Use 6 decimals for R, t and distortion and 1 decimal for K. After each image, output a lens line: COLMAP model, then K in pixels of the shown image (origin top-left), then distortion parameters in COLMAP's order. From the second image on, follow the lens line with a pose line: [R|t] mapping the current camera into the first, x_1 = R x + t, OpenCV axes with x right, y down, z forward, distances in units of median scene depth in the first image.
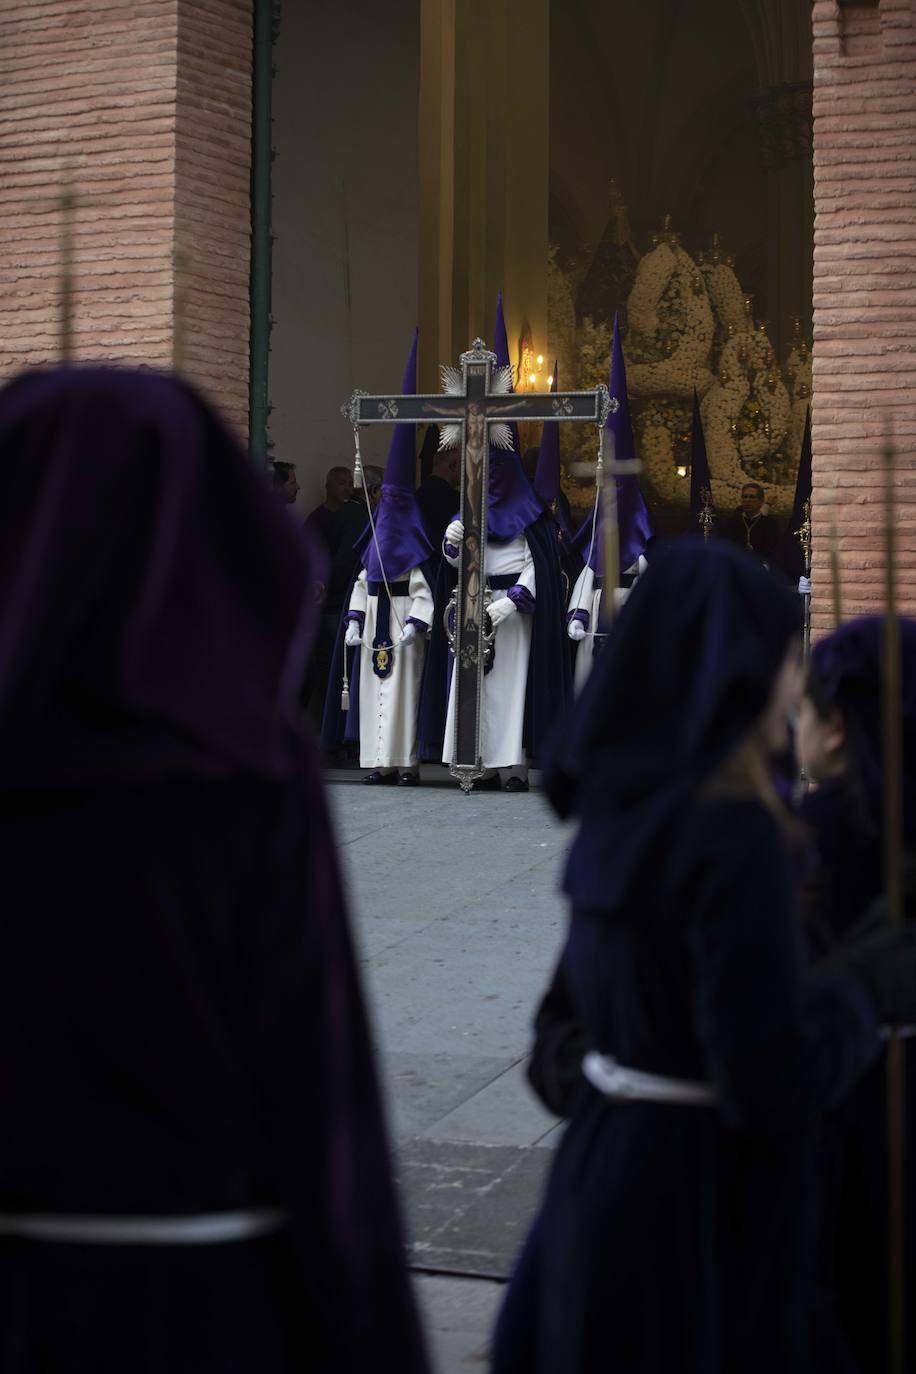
lens RADIAL K [[2807.0, 0, 458.7], [0, 2807.0, 685.5], [0, 0, 1]] dist [-0.219268, 0.000000]
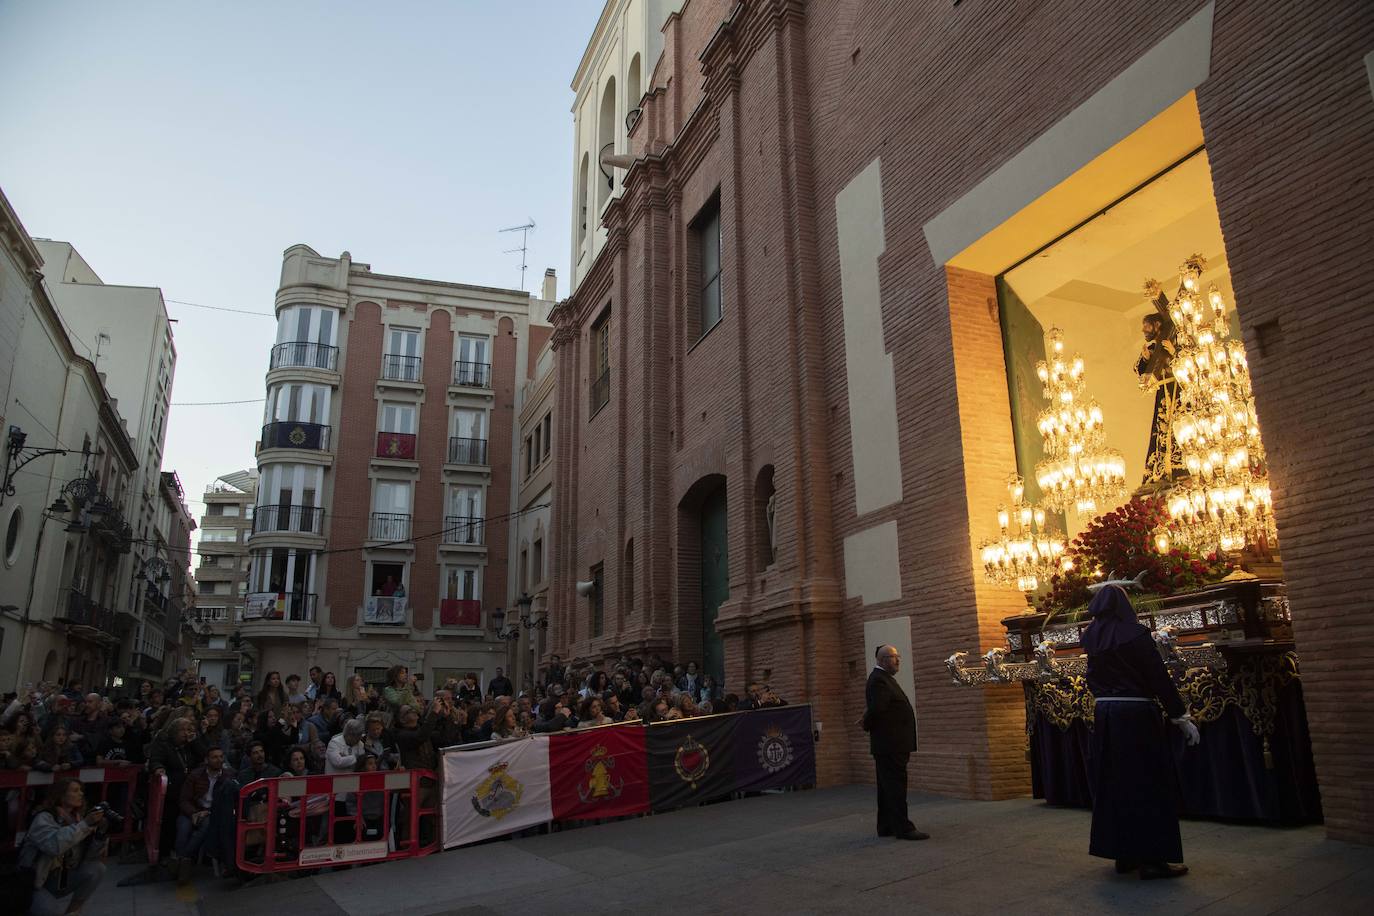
lens RADIAL K [[947.9, 0, 688.5], [0, 947.9, 456.6], [0, 0, 1]] dist [-0.113560, 0.067047]
pose [[0.770443, -0.186115, -0.609737, 0.171127], [0.010441, 0.959992, -0.279833, -0.016654], [0.637424, 0.209229, 0.741562, 0.329939]]
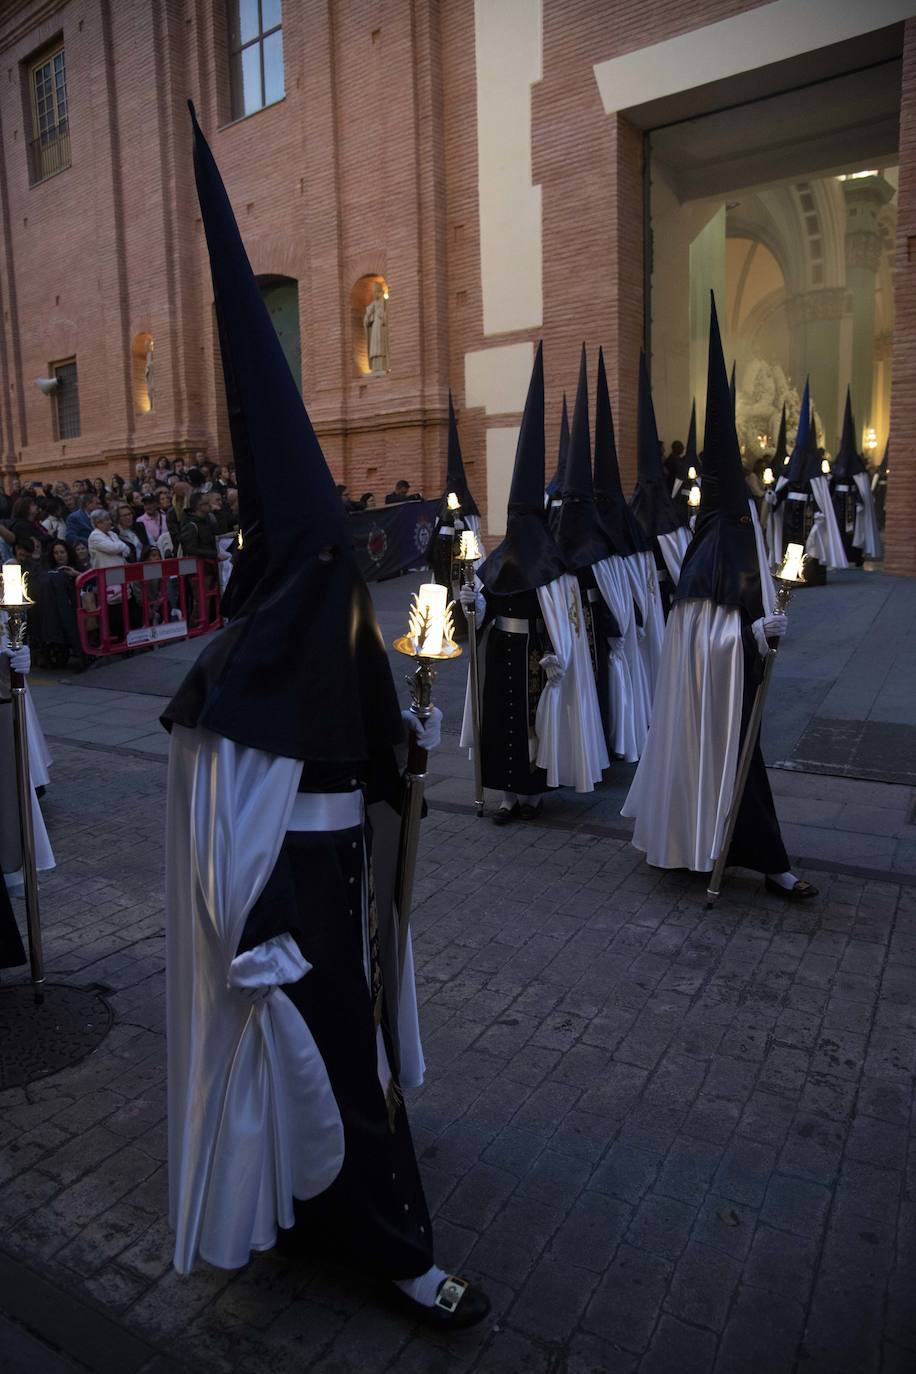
lens RADIAL K [[947.9, 0, 456.8], [0, 947.9, 690.7], [0, 0, 1]] dist [-0.113560, 0.067047]
pose [[0.982979, 0.002419, -0.183700, -0.088648], [0.028539, 0.985764, 0.165695, -0.001648], [0.181486, -0.168118, 0.968917, 0.081799]]
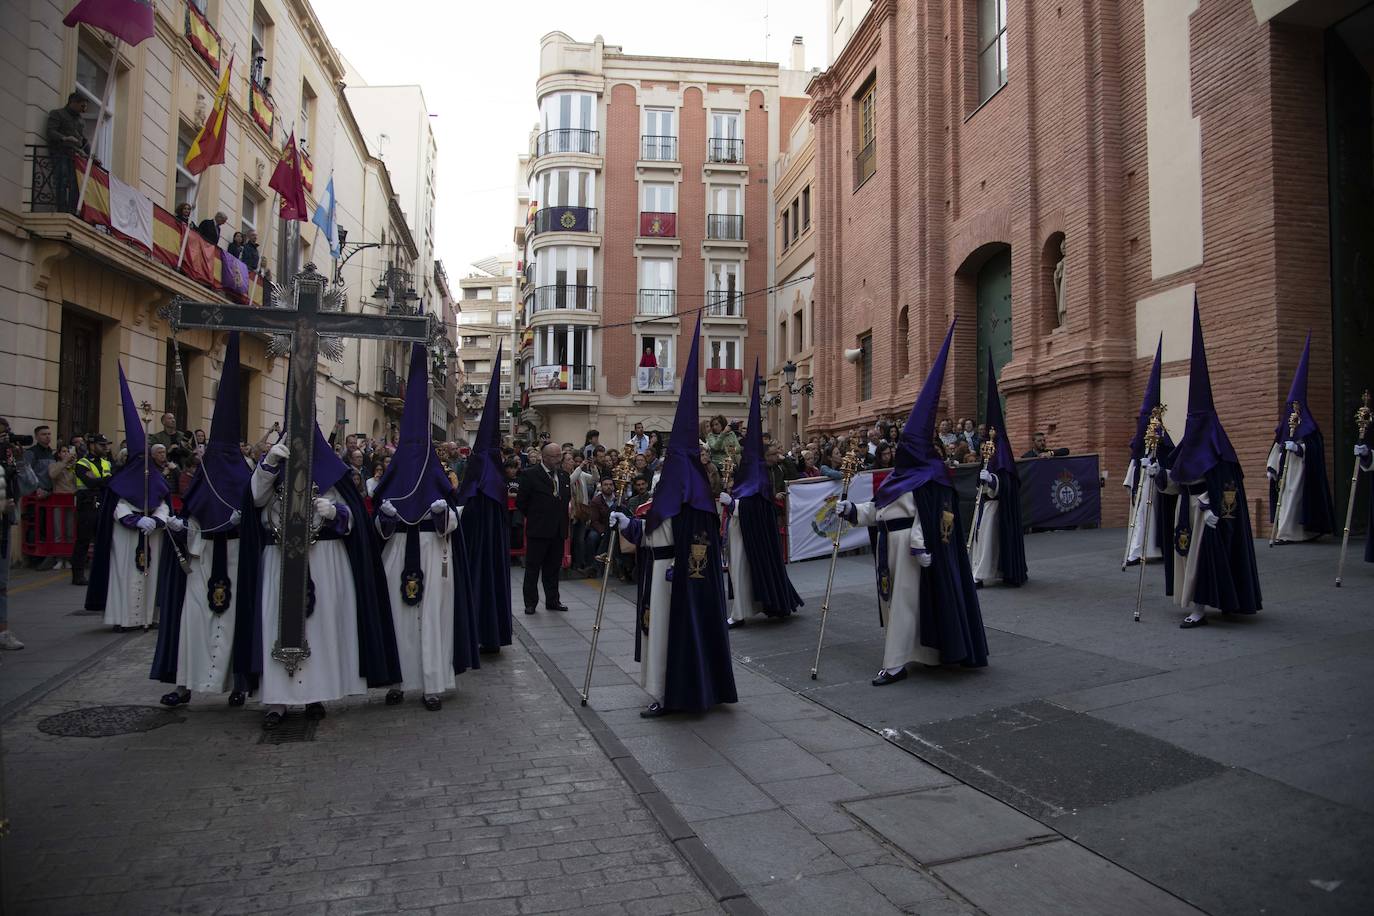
lens RADIAL K [[947.9, 0, 685.0], [0, 947.9, 459.0], [0, 0, 1]] dist [-0.113560, 0.067047]
pose [[0.600083, -0.024260, -0.799570, 0.186454], [-0.016880, 0.998933, -0.042978, 0.011893], [0.799760, 0.039287, 0.599034, 0.202761]]
